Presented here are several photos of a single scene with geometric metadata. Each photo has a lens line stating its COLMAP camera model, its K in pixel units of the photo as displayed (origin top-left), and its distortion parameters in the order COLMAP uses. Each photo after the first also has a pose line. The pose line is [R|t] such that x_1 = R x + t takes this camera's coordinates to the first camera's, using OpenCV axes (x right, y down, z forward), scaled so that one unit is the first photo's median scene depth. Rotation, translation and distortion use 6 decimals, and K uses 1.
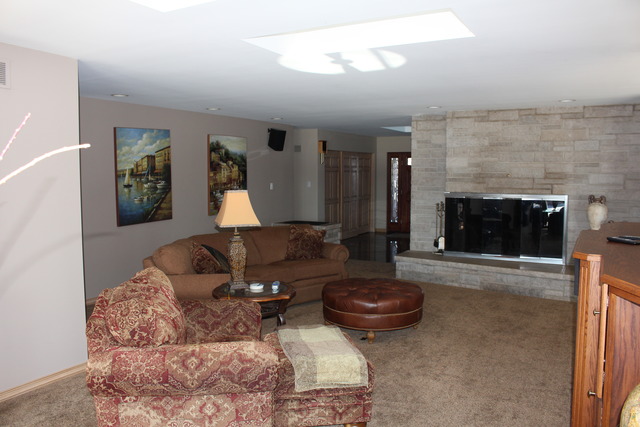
lens RADIAL K [[530.4, 0, 320.3], [0, 530.4, 212.6], [0, 0, 1]] dist [-0.125965, 0.063542]
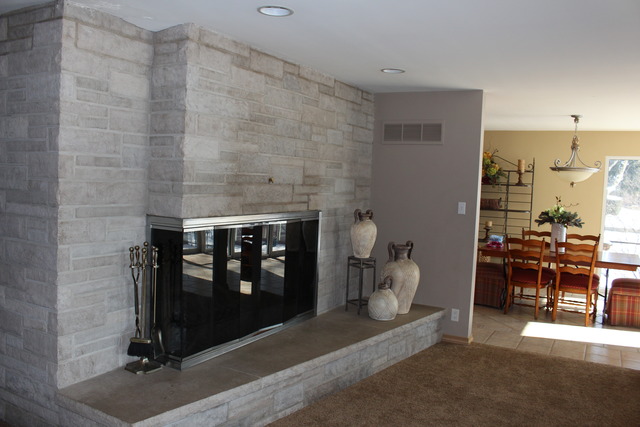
lens RADIAL K [[530.4, 0, 319.9], [0, 530.4, 213.0], [0, 0, 1]] dist [-0.125965, 0.063542]
pose [[0.022918, -0.063326, 0.997730, -0.182929], [0.039248, 0.997279, 0.062396, -0.069973], [-0.998967, 0.037729, 0.025341, 0.948617]]
